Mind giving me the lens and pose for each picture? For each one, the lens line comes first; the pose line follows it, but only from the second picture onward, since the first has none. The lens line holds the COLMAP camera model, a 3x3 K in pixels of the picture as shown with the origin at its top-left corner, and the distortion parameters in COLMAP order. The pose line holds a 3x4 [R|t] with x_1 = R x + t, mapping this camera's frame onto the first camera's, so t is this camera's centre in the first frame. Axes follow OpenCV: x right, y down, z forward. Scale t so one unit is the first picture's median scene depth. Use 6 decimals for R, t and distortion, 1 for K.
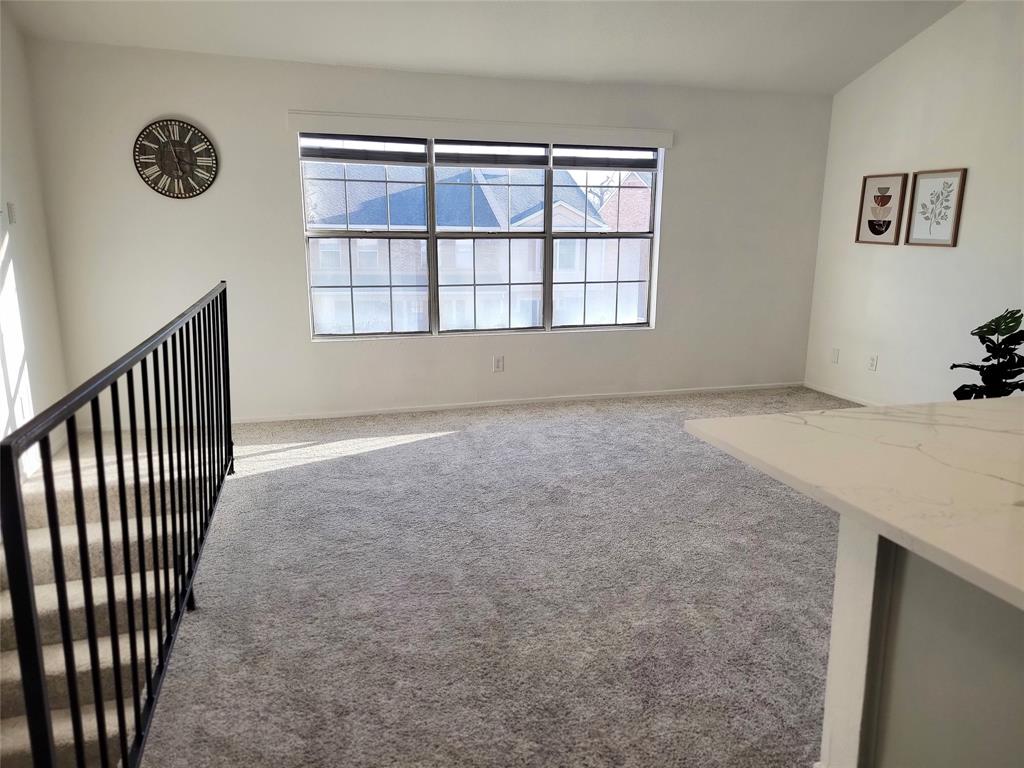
lens RADIAL K [[760.1, 0, 512.0], [0, 760.1, 384.0], [0, 0, 1]] dist [0.056162, -0.004681]
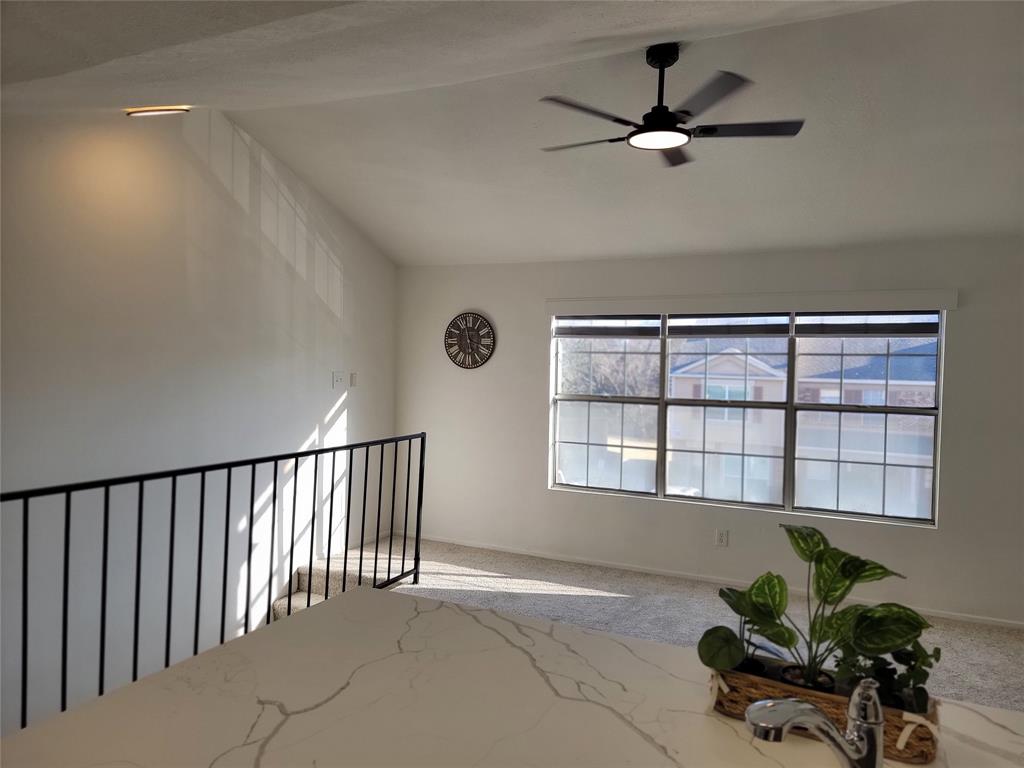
lens RADIAL K [[700.1, 0, 512.0], [0, 700.1, 384.0], [0, 0, 1]] dist [0.030097, -0.002269]
pose [[0.731539, 0.016793, -0.681593, 0.427345], [-0.163211, 0.974944, -0.151151, -0.042539], [0.661977, 0.221816, 0.715950, 0.181489]]
